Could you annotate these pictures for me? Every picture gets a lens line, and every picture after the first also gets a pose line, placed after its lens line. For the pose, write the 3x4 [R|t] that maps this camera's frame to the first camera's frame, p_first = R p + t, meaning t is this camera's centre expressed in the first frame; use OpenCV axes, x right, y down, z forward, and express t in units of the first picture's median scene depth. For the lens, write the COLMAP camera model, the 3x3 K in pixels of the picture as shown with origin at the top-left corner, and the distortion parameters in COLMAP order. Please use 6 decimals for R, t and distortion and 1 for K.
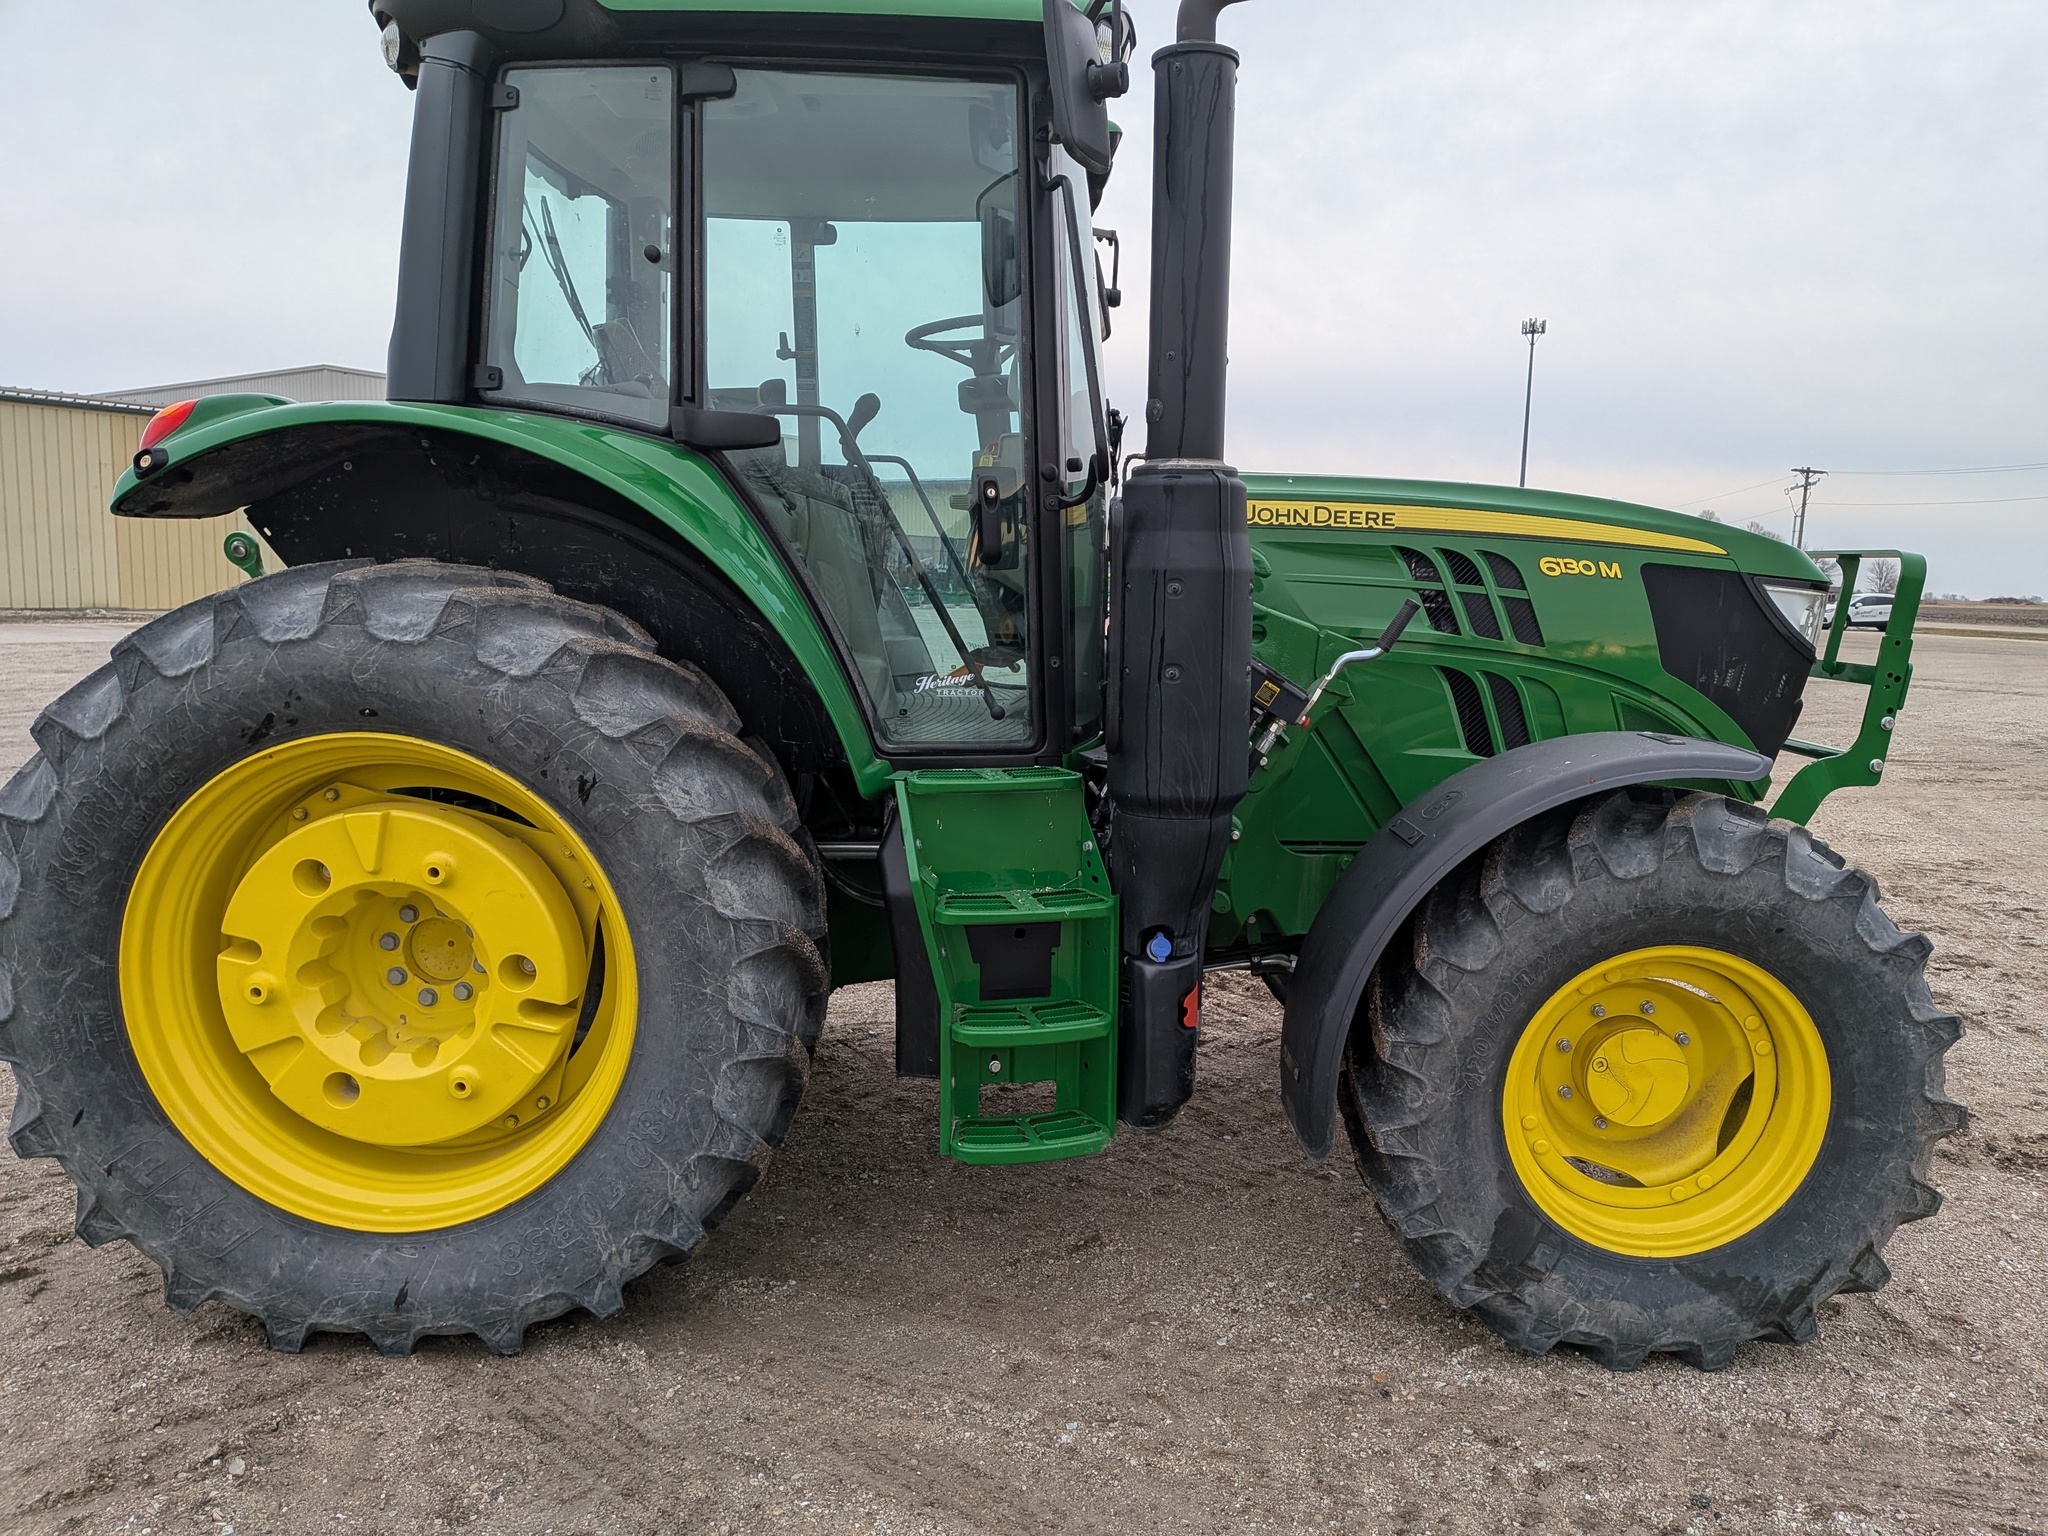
lens RADIAL K [[1607.3, 0, 1079.9], [0, 1607.3, 769.6], [0, 0, 1]] dist [0.108720, -0.201797]
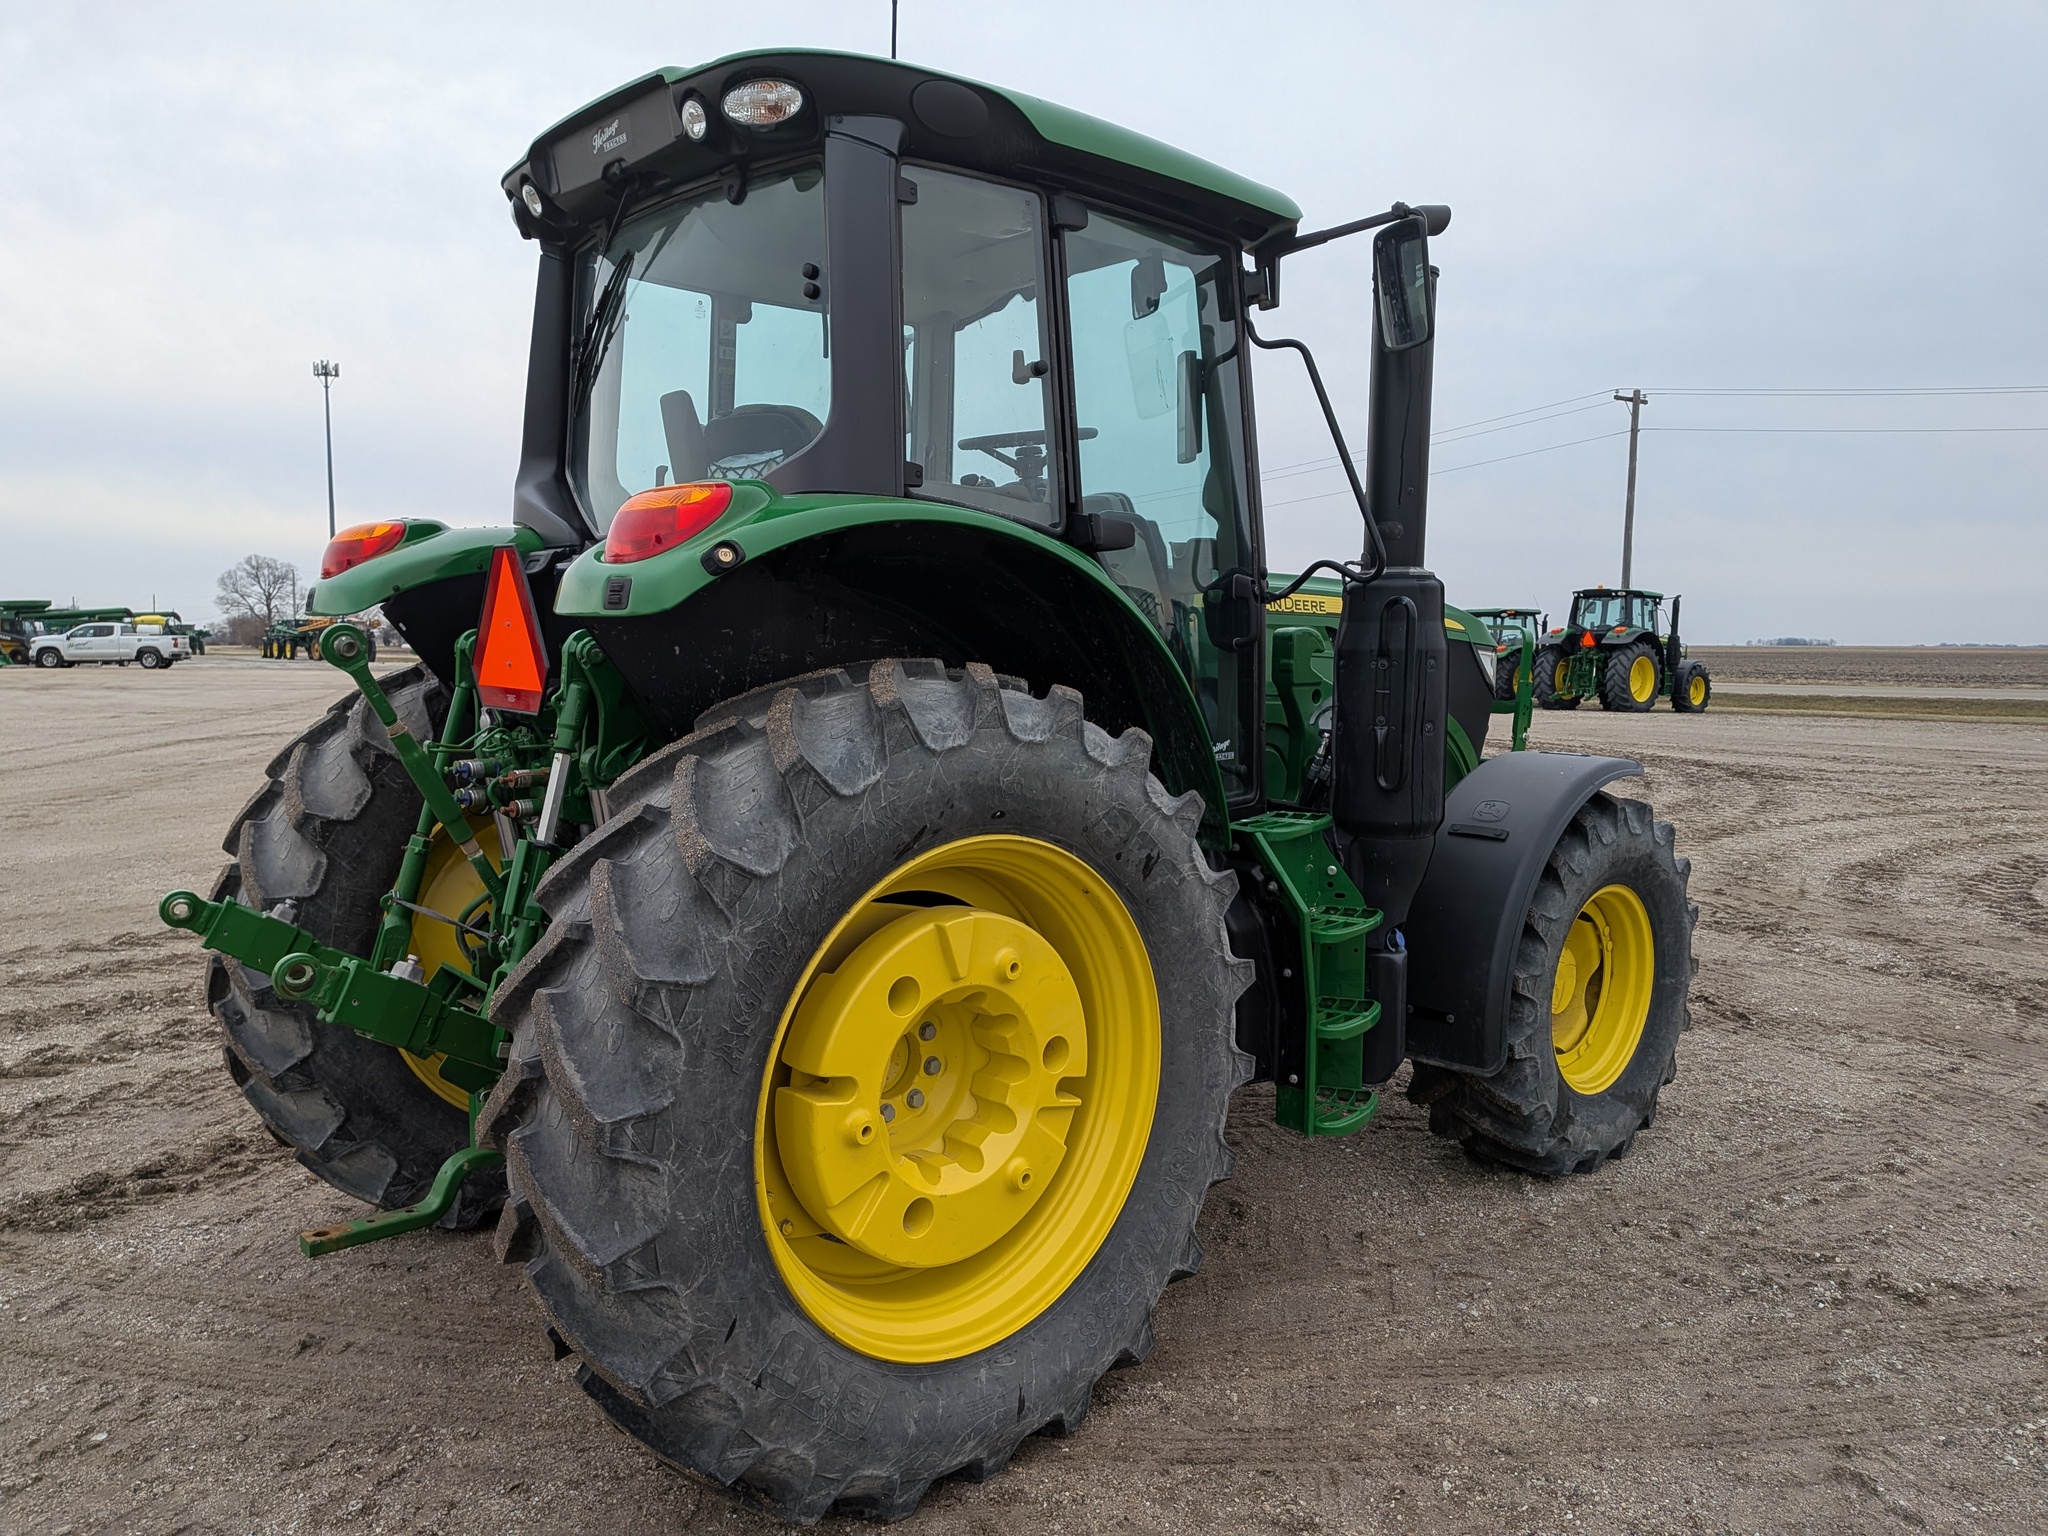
lens RADIAL K [[1607.3, 0, 1079.9], [0, 1607.3, 769.6], [0, 0, 1]] dist [0.108720, -0.201797]
pose [[0.701288, -0.076268, 0.708786, -1.064204], [0.096391, 0.995274, 0.011724, -0.067113], [-0.706331, 0.060099, 0.705326, 0.258812]]
